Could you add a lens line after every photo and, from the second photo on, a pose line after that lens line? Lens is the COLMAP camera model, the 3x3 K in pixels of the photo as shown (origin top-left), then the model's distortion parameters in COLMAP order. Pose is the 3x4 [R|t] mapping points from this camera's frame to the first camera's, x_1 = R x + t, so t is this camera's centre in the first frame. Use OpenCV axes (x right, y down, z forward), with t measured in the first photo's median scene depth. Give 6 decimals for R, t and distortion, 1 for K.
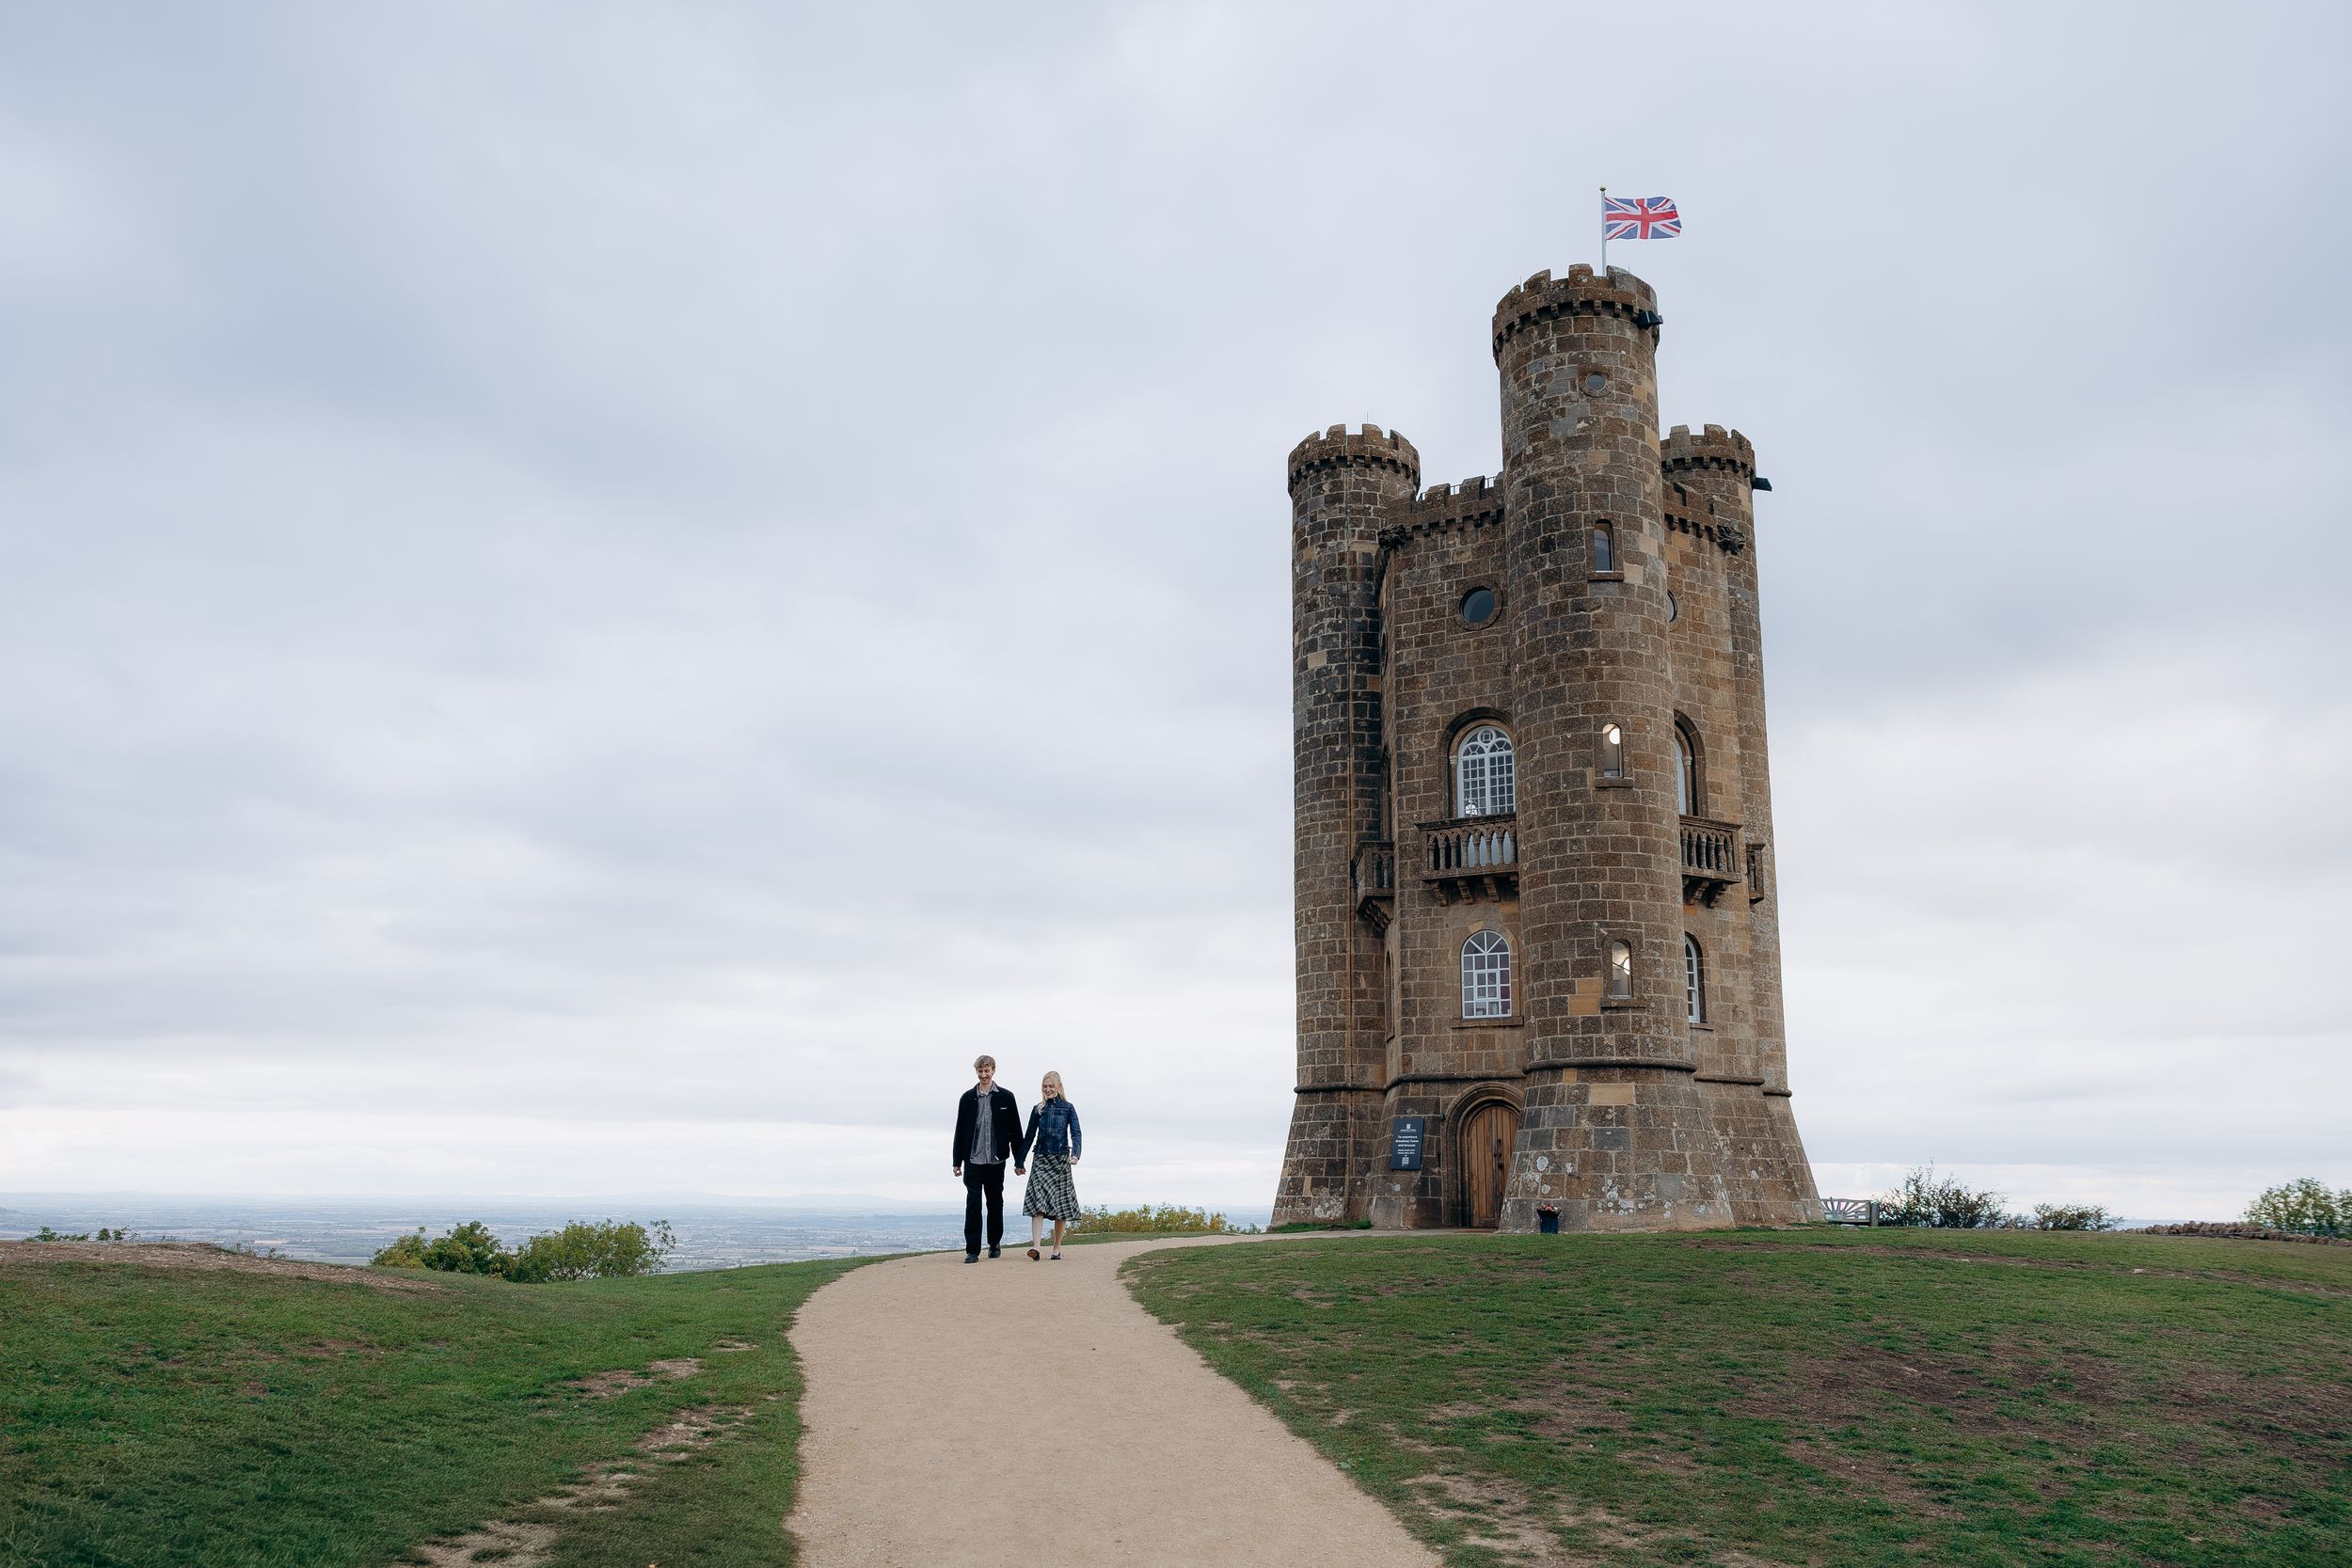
lens RADIAL K [[1872.3, 0, 1176.0], [0, 1872.3, 784.0], [0, 0, 1]] dist [0.035014, 0.008619]
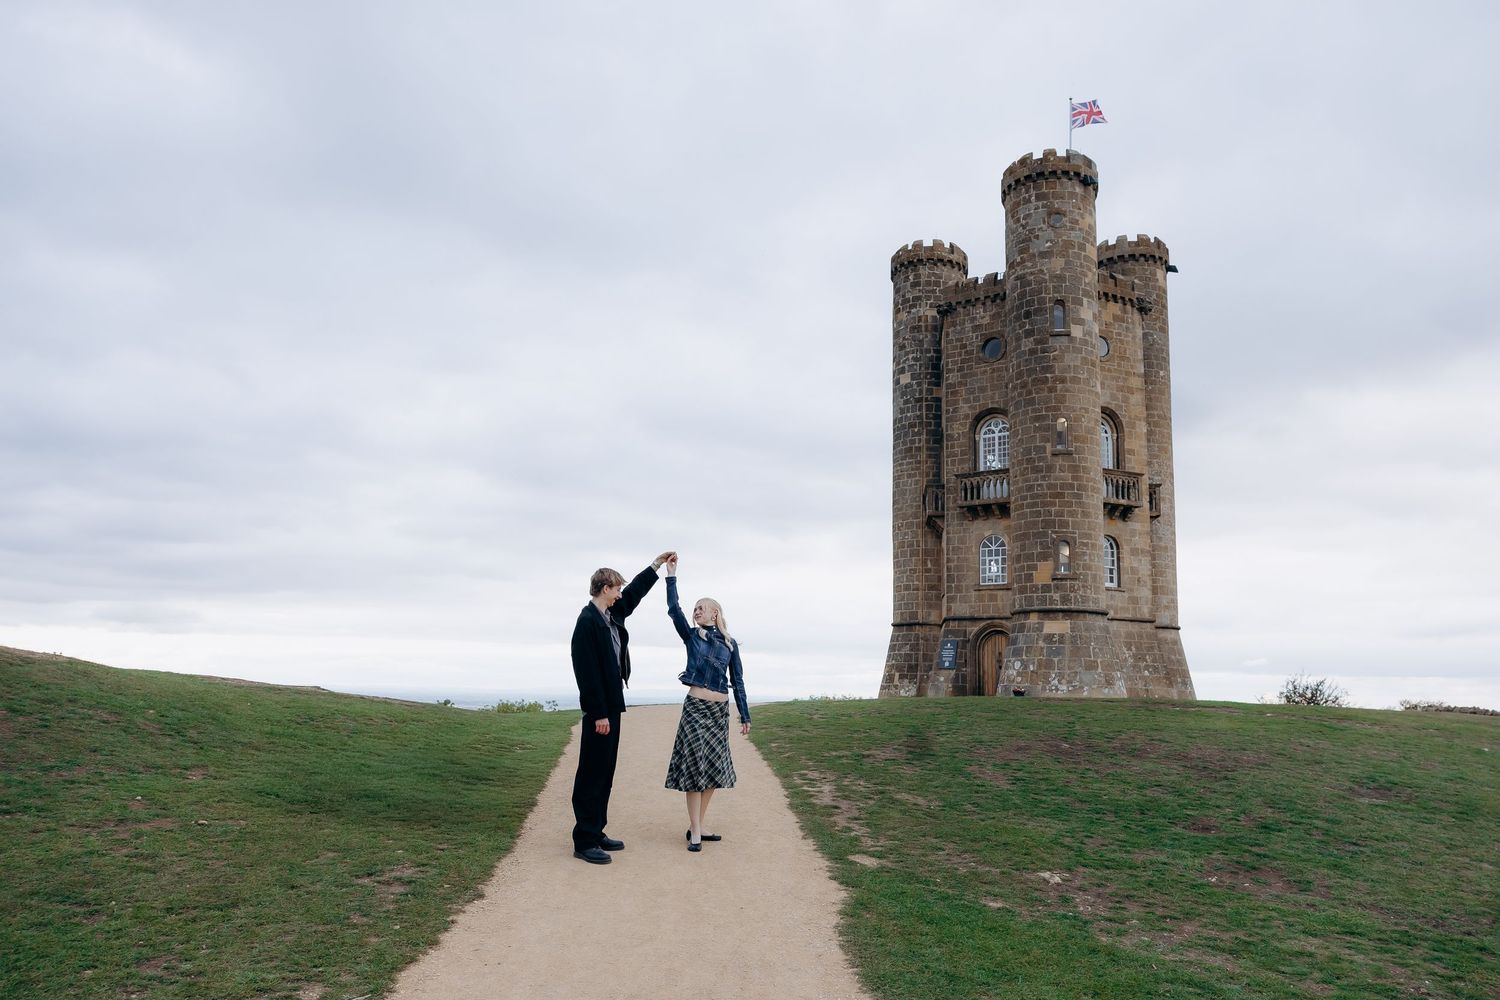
lens RADIAL K [[1181.2, 0, 755.1], [0, 1181.2, 501.7], [0, 0, 1]] dist [0.026928, 0.001798]
pose [[0.995036, -0.005488, -0.099363, 0.052810], [0.010993, 0.998429, 0.054942, -0.016573], [0.098906, -0.055762, 0.993533, -0.124491]]
